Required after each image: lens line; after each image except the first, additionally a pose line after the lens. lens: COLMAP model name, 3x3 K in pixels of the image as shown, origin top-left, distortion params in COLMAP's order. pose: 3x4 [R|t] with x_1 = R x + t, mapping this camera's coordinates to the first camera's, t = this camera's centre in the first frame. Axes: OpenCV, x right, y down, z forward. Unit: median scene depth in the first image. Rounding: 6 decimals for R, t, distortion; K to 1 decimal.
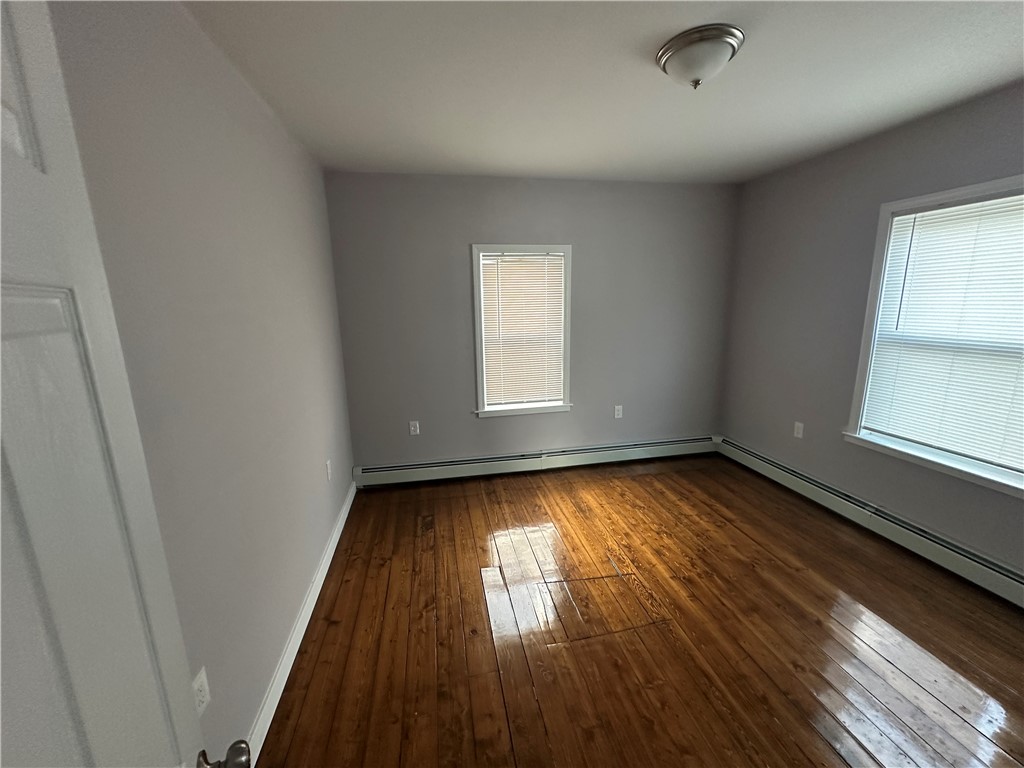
lens RADIAL K [[406.0, 0, 511.2], [0, 406.0, 383.2], [0, 0, 1]] dist [-0.000715, -0.000262]
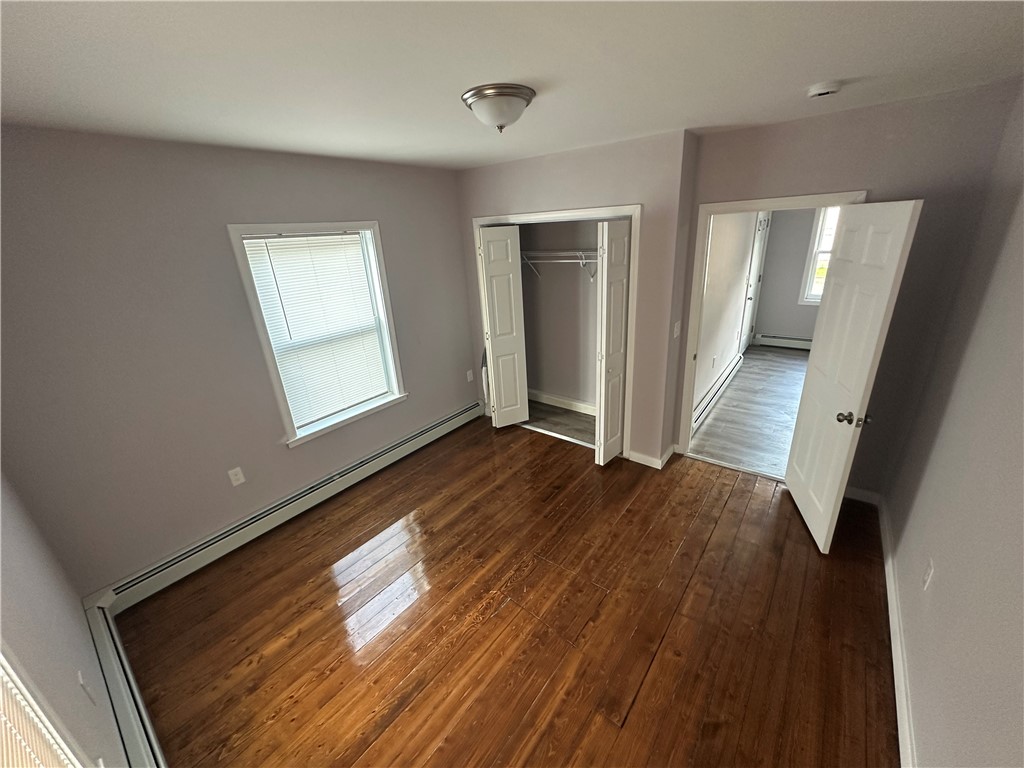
lens RADIAL K [[406.0, 0, 511.2], [0, 406.0, 383.2], [0, 0, 1]] dist [-0.000715, -0.000262]
pose [[-0.647445, -0.213069, 0.731721, -0.312115], [0.221629, 0.865988, 0.448269, -0.381138], [-0.729174, 0.452400, -0.513458, 1.128669]]
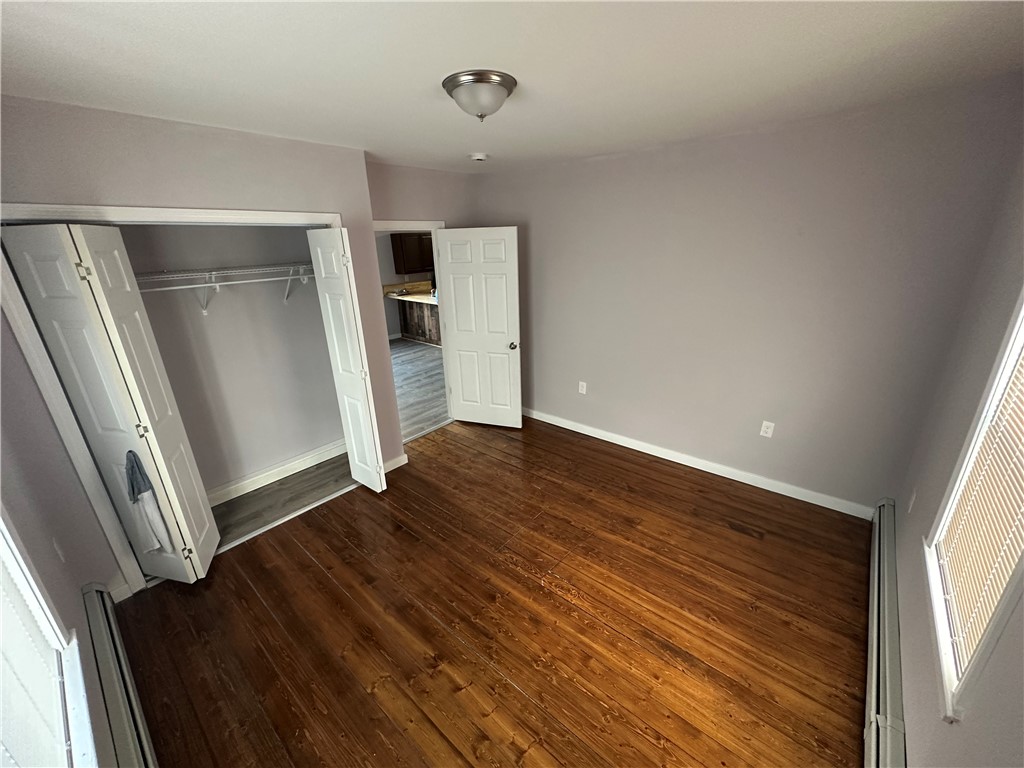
lens RADIAL K [[406.0, 0, 511.2], [0, 406.0, 383.2], [0, 0, 1]] dist [-0.000715, -0.000262]
pose [[-0.783663, 0.249623, -0.568823, 0.727959], [-0.076511, 0.869945, 0.487177, -0.397246], [0.616456, 0.425304, -0.662646, 1.267255]]
